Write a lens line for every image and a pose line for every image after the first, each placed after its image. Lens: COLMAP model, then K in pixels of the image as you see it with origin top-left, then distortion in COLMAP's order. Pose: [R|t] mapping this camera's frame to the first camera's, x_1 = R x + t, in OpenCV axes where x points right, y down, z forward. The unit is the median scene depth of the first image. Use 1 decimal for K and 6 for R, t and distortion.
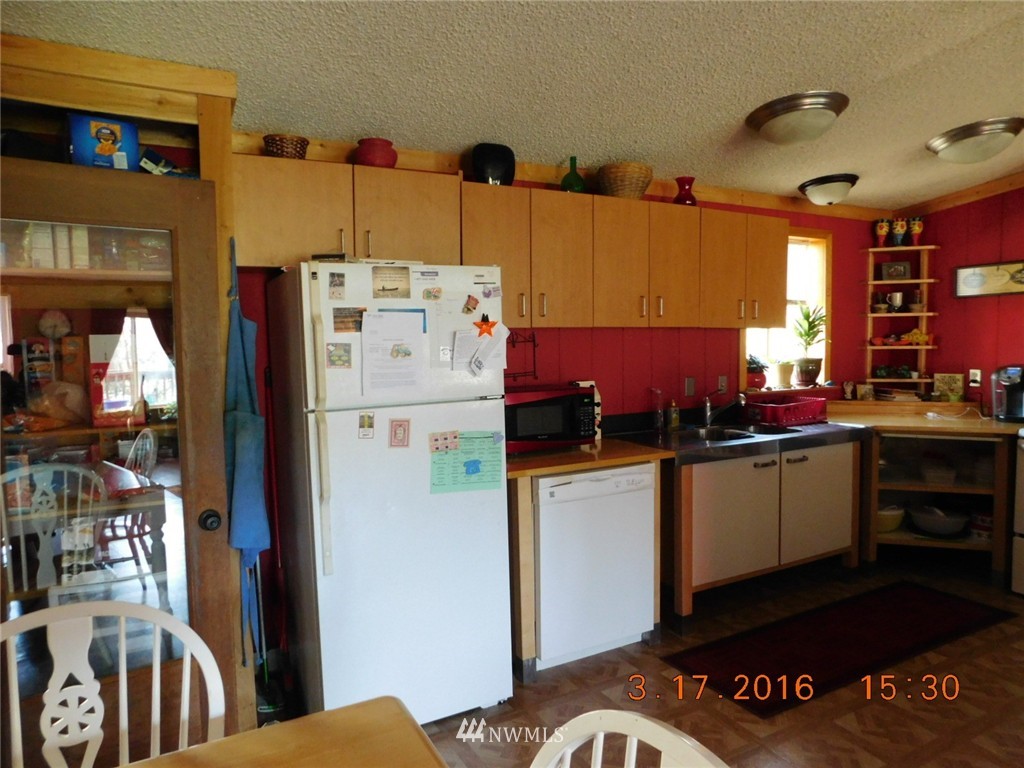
lens RADIAL K [[680.0, 0, 512.2], [0, 680.0, 387.3], [0, 0, 1]] dist [-0.045661, 0.003075]
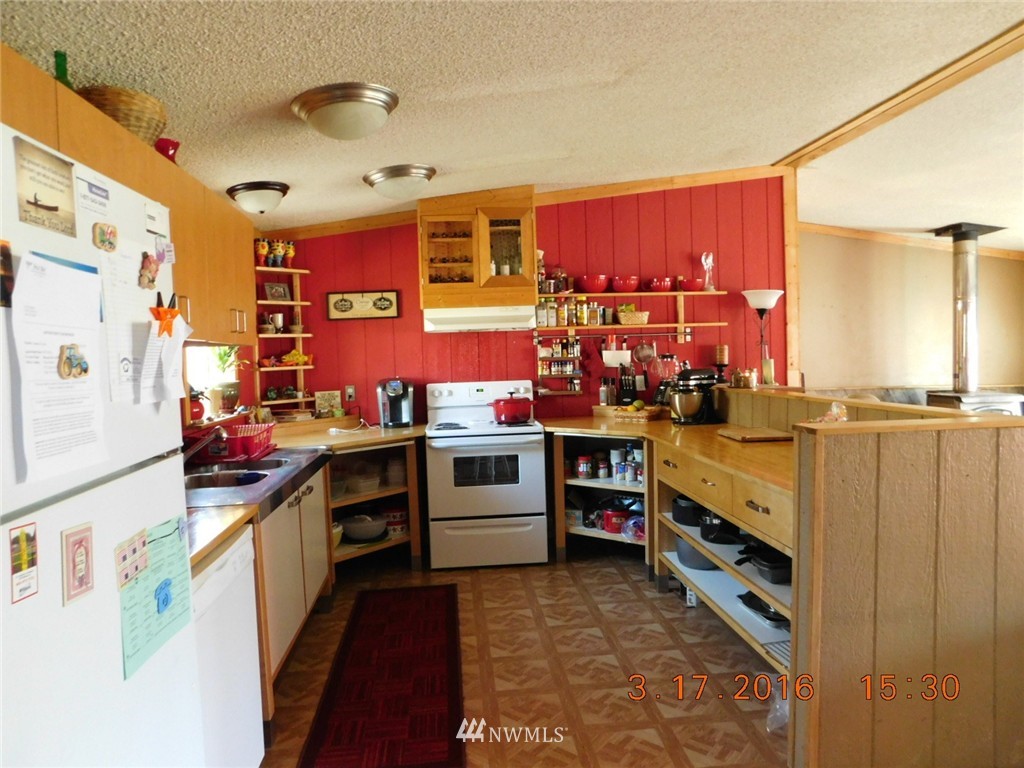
lens RADIAL K [[676.9, 0, 508.4], [0, 676.9, 382.4], [0, 0, 1]] dist [-0.055942, 0.032336]
pose [[0.365702, -0.037197, 0.929988, -0.249737], [0.095595, 0.995418, 0.002223, -0.009415], [-0.925810, 0.088089, 0.367582, 0.343016]]
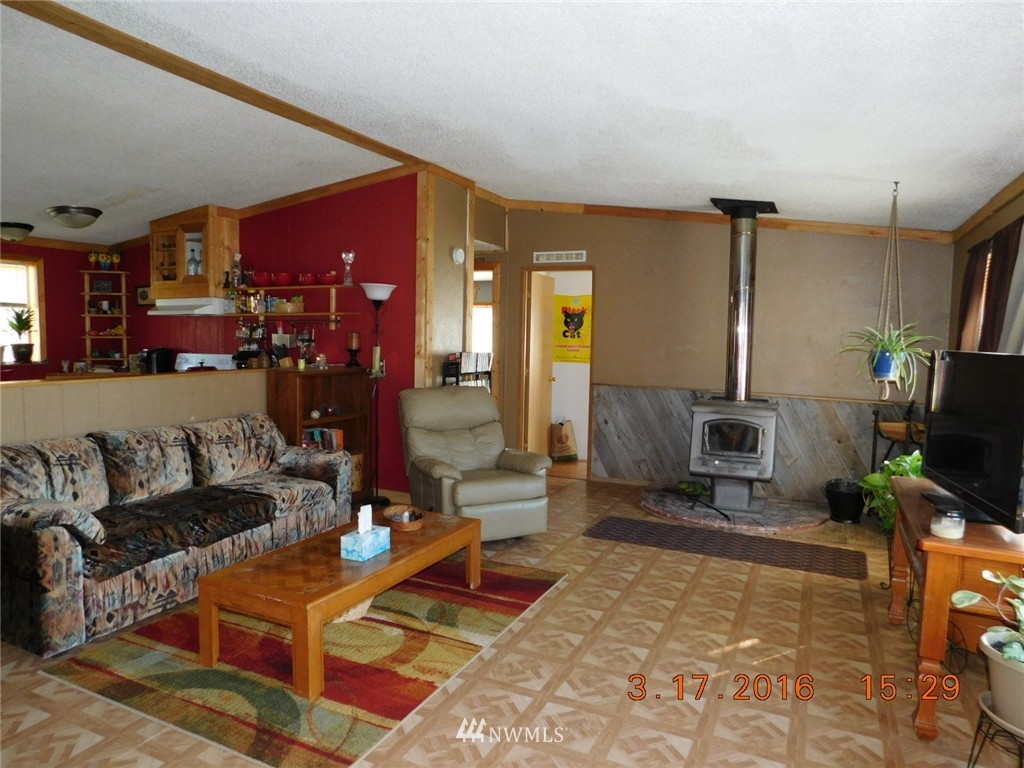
lens RADIAL K [[676.9, 0, 508.4], [0, 676.9, 382.4], [0, 0, 1]] dist [-0.055942, 0.032336]
pose [[0.791717, -0.020538, 0.610543, 0.398525], [0.024555, 0.999697, 0.001788, 0.065580], [-0.610395, 0.013577, 0.791981, -0.787055]]
